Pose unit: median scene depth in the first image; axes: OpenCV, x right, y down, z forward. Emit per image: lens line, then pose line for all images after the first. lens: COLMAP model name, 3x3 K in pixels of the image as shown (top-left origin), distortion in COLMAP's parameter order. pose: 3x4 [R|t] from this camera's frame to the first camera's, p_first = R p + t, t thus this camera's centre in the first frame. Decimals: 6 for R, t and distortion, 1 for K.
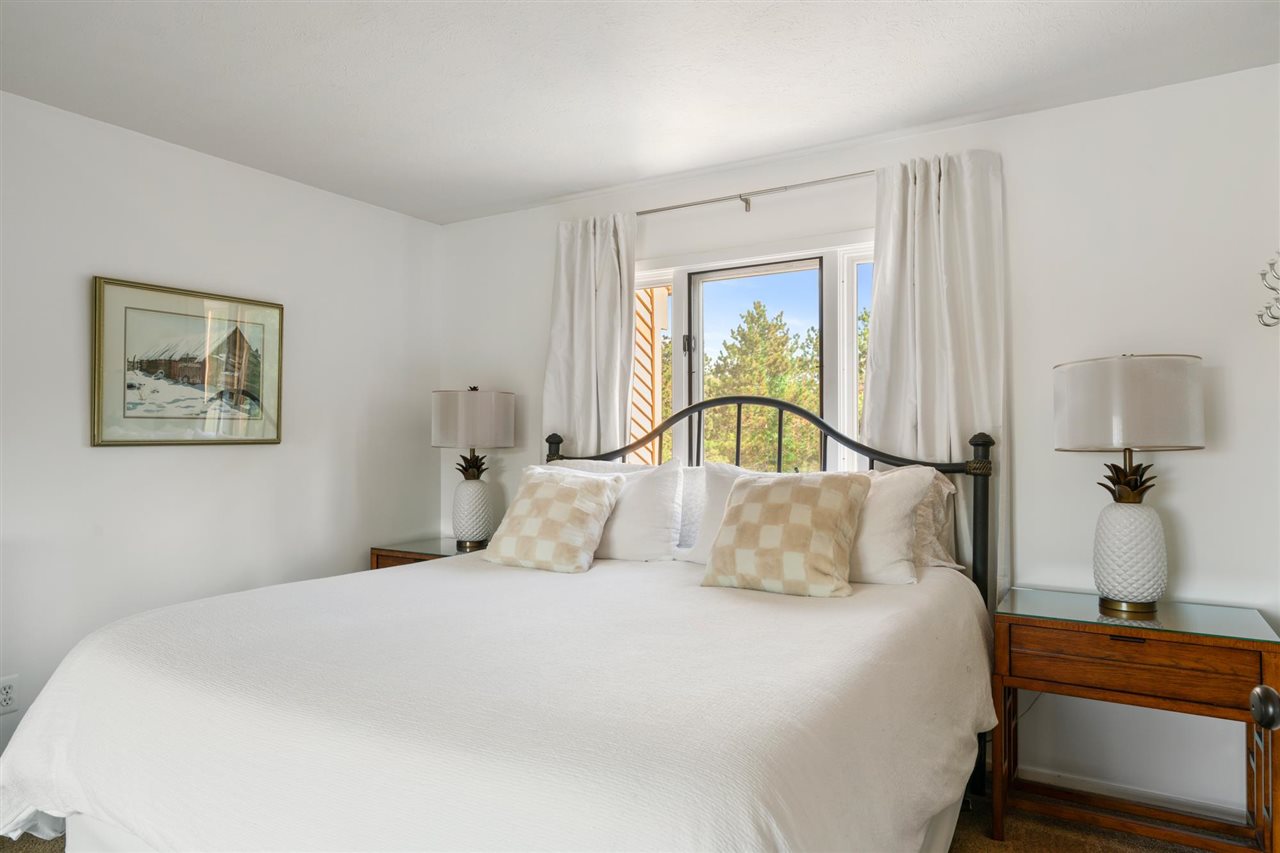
lens RADIAL K [[786.8, 0, 649.4], [0, 786.8, 428.3], [0, 0, 1]] dist [0.008322, 0.000751]
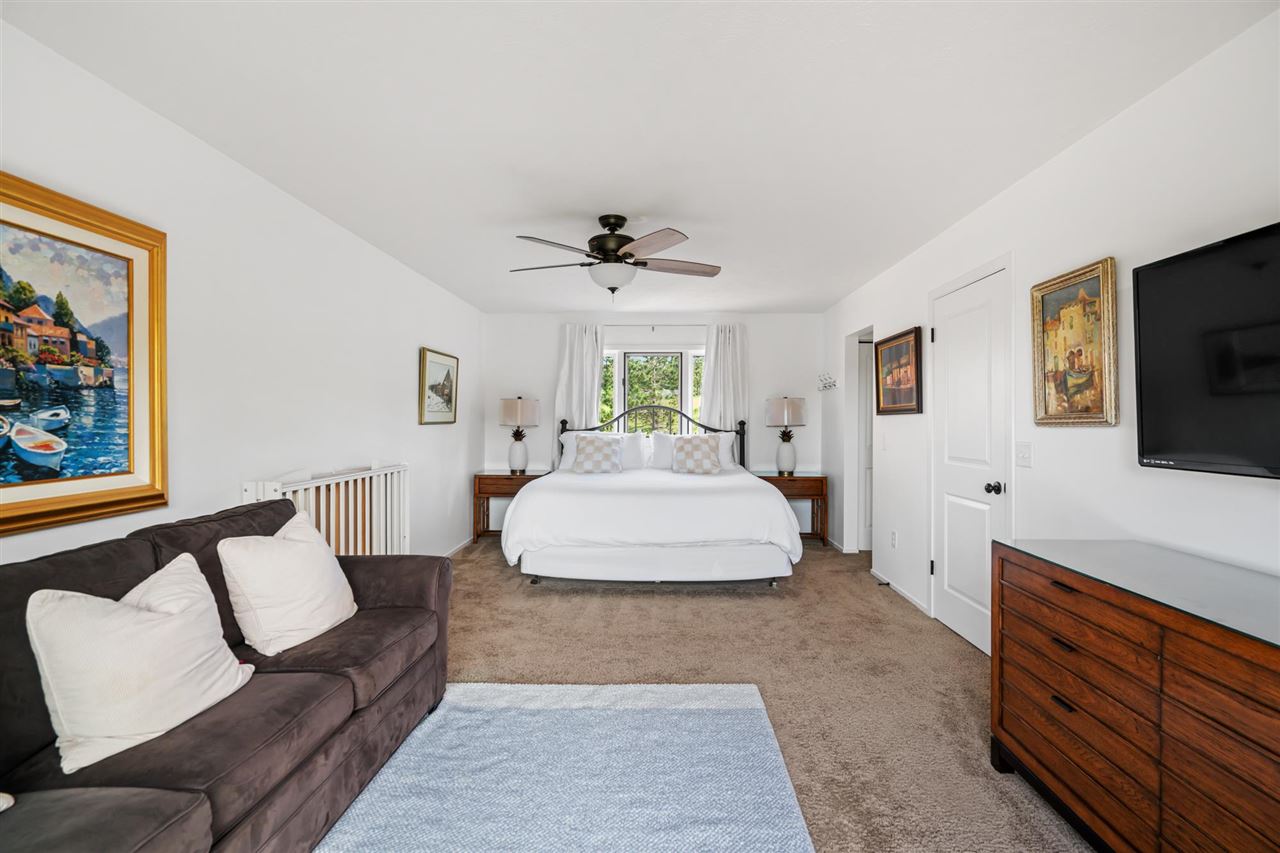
lens RADIAL K [[576.1, 0, 647.1], [0, 576.1, 424.9], [0, 0, 1]] dist [-0.008649, 0.004533]
pose [[0.867378, 0.000775, 0.497649, -0.909660], [-0.010523, 0.999804, 0.016783, -0.009803], [-0.497539, -0.019794, 0.867216, -0.662361]]
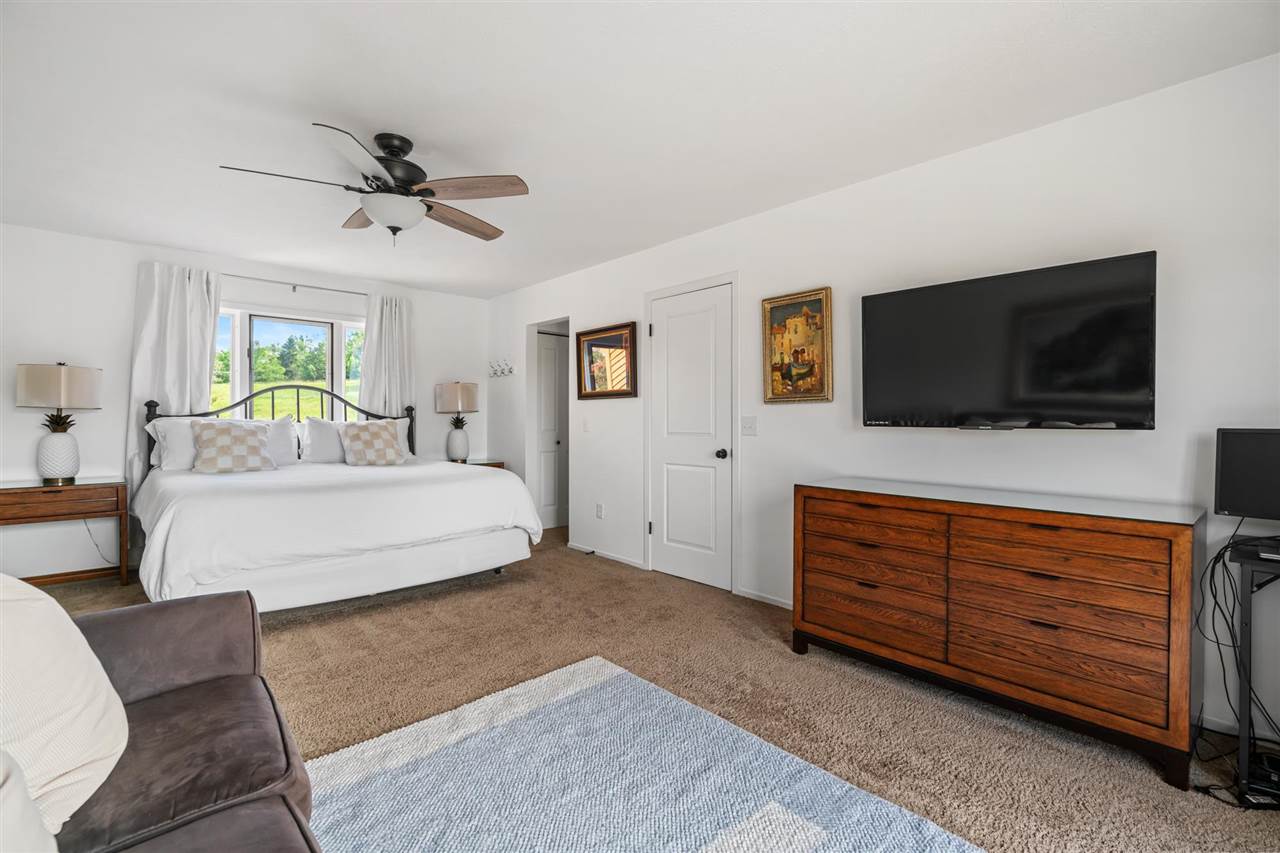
lens RADIAL K [[576.1, 0, 642.3], [0, 576.1, 427.9], [0, 0, 1]] dist [-0.008649, 0.004533]
pose [[0.274292, -0.010230, 0.961592, -1.166968], [-0.015786, 0.999761, 0.015139, 0.035646], [-0.961517, -0.019332, 0.274065, -0.281270]]
